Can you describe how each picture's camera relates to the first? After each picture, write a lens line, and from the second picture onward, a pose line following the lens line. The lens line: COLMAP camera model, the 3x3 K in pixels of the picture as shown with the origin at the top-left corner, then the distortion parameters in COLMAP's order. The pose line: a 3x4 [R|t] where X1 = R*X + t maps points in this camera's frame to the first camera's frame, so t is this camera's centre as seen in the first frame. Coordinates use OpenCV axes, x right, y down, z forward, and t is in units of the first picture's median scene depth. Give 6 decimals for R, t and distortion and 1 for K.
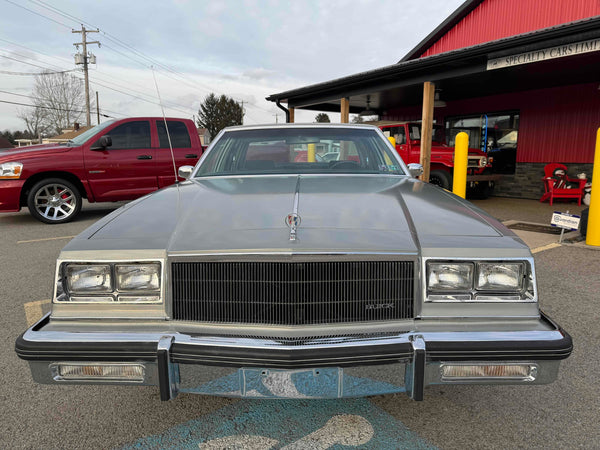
lens RADIAL K [[415.1, 0, 292.6], [0, 415.1, 225.9], [0, 0, 1]] dist [0.034415, -0.036408]
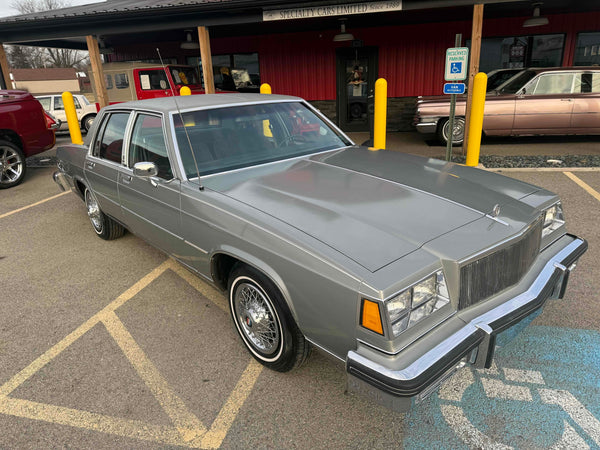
lens RADIAL K [[415.1, 0, 302.0], [0, 415.1, 229.6], [0, 0, 1]] dist [0.034415, -0.036408]
pose [[0.735278, -0.257644, 0.626886, -0.208539], [0.150509, 0.963905, 0.219622, -0.056270], [-0.660842, -0.067131, 0.747516, 0.068652]]
